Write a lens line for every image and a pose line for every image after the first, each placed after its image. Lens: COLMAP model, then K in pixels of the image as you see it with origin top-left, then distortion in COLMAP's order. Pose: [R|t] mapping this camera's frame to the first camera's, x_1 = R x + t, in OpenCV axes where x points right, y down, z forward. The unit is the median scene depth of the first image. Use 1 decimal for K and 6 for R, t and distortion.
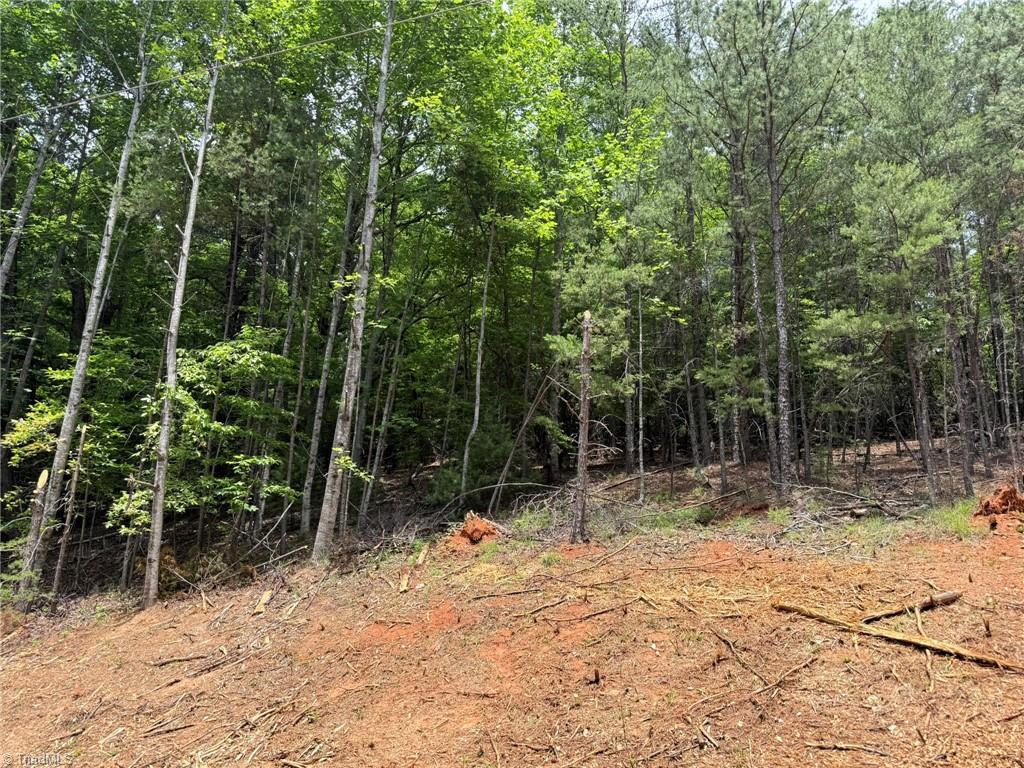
lens RADIAL K [[713.7, 0, 518.0], [0, 713.7, 378.0], [0, 0, 1]] dist [0.072848, -0.090021]
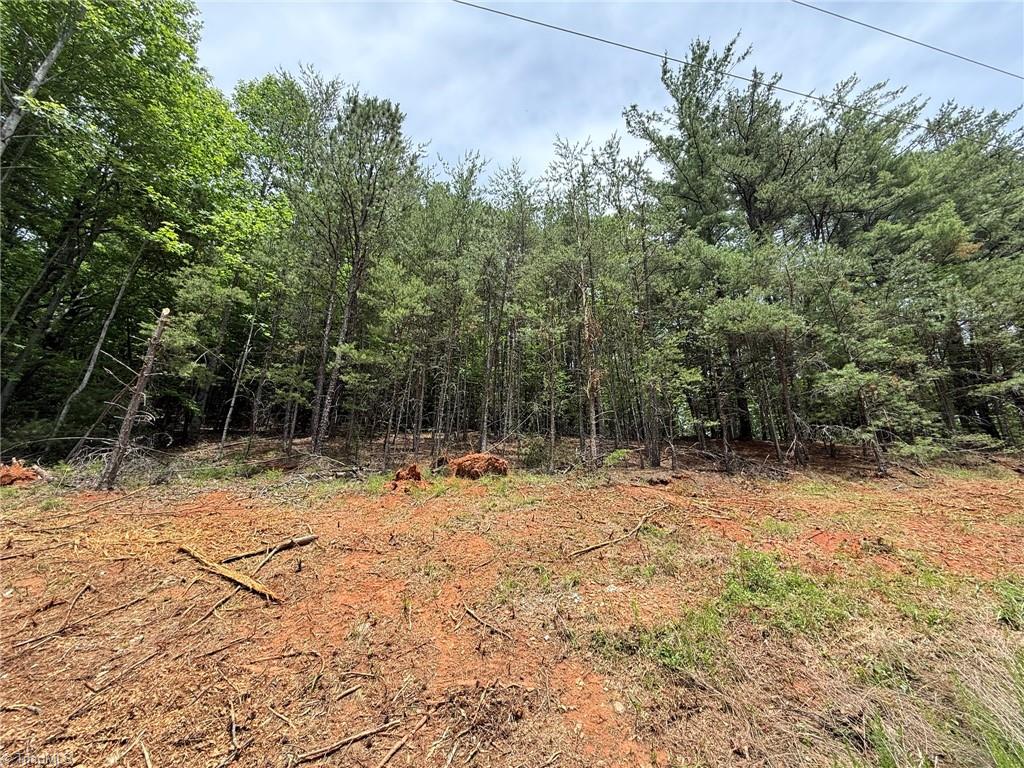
lens RADIAL K [[405.9, 0, 511.5], [0, 405.9, 378.4], [0, 0, 1]] dist [0.001186, 0.000058]
pose [[0.864773, 0.157580, 0.476799, 0.289196], [-0.146521, 0.987351, -0.060571, -0.015827], [-0.480313, -0.017480, 0.876923, 0.052660]]
